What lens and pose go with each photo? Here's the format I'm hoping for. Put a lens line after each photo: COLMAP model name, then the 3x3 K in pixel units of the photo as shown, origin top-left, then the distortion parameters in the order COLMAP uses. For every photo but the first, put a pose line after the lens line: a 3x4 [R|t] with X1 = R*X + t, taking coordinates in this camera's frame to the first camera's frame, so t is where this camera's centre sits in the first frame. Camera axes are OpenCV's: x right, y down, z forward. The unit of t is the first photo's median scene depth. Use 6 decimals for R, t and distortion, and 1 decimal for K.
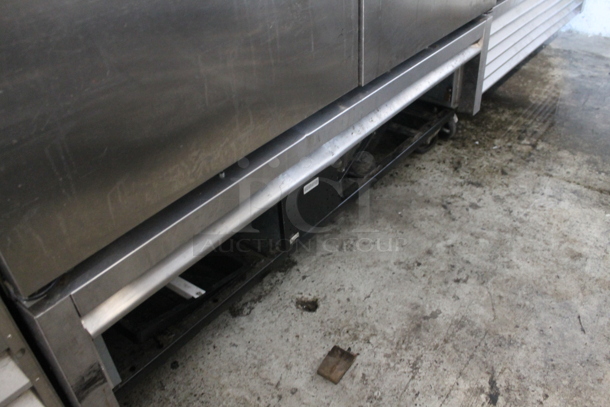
lens RADIAL K [[523.7, 0, 307.0], [0, 523.7, 207.8], [0, 0, 1]] dist [-0.106453, 0.078662]
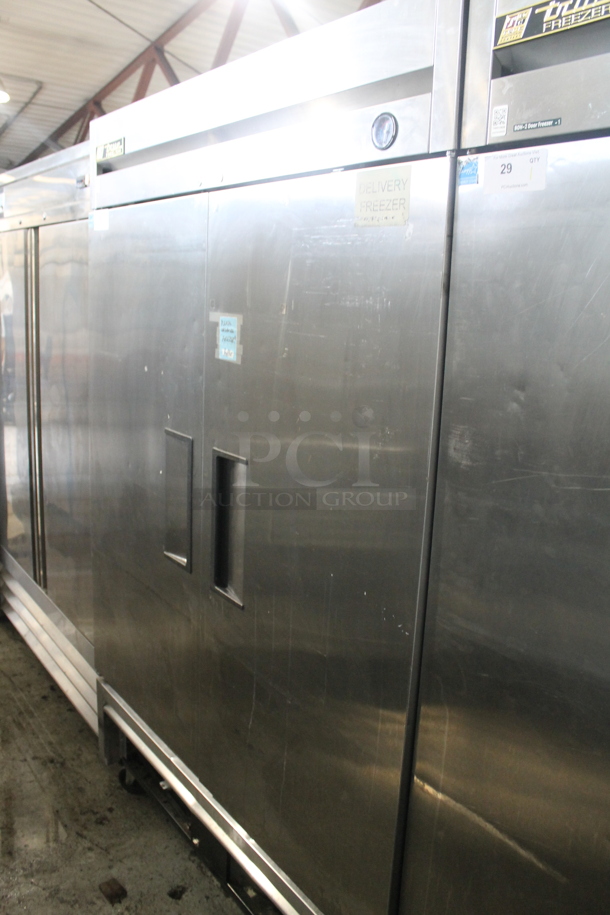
lens RADIAL K [[785.6, 0, 307.3], [0, 785.6, 454.2], [0, 0, 1]] dist [-0.106453, 0.078662]
pose [[-0.276784, 0.229588, -0.933102, 1.215723], [-0.597058, 0.719766, 0.354201, -1.233111], [0.752935, 0.655154, -0.062142, 0.594950]]
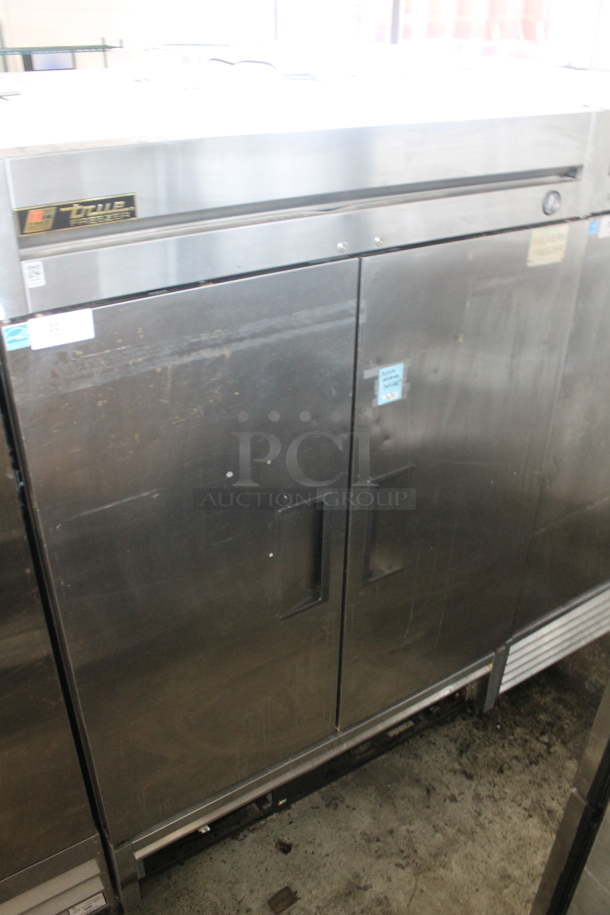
lens RADIAL K [[785.6, 0, 308.7], [0, 785.6, 456.4], [0, 0, 1]] dist [-0.106453, 0.078662]
pose [[0.942768, 0.220985, -0.249710, 0.307267], [-0.243901, 0.967653, -0.064498, -0.627292], [0.227379, 0.121711, 0.966170, -0.966415]]
